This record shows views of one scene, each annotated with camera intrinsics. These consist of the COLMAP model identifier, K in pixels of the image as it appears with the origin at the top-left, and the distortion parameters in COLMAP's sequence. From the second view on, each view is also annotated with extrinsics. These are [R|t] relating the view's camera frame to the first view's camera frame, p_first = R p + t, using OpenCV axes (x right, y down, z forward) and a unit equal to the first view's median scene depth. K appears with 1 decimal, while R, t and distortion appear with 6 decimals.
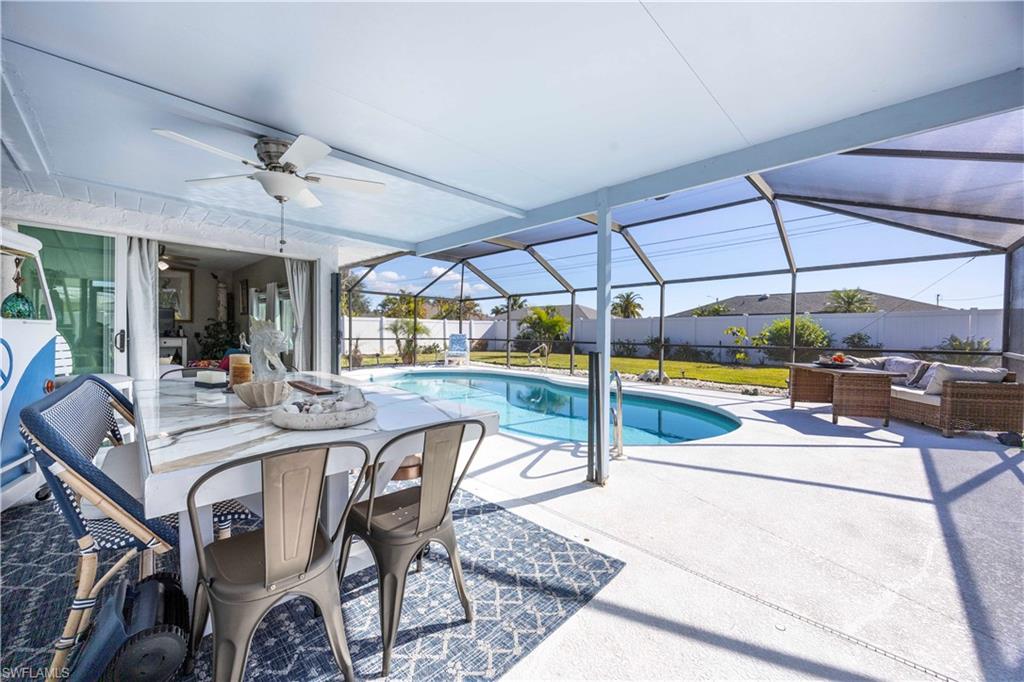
lens RADIAL K [[390.8, 0, 498.4], [0, 390.8, 350.7], [0, 0, 1]] dist [-0.000009, 0.000118]
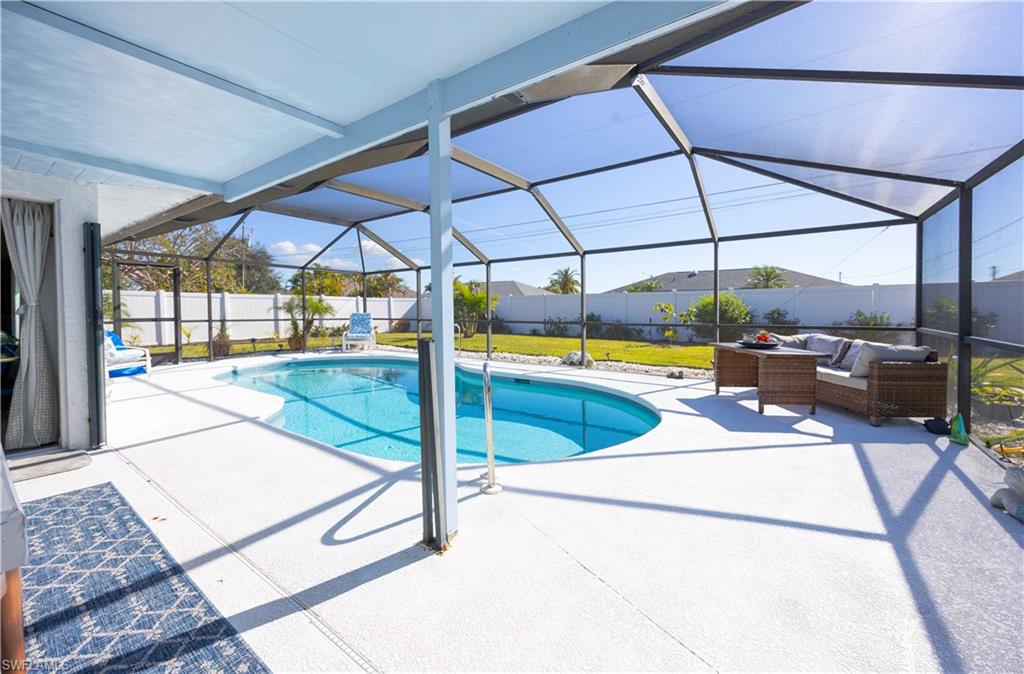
lens RADIAL K [[411.2, 0, 506.5], [0, 411.2, 323.2], [0, 0, 1]] dist [-0.002469, 0.000418]
pose [[0.986185, -0.012629, 0.165164, 0.252475], [0.015303, 0.999771, -0.014927, -0.011137], [-0.164938, 0.017249, 0.986153, 0.309990]]
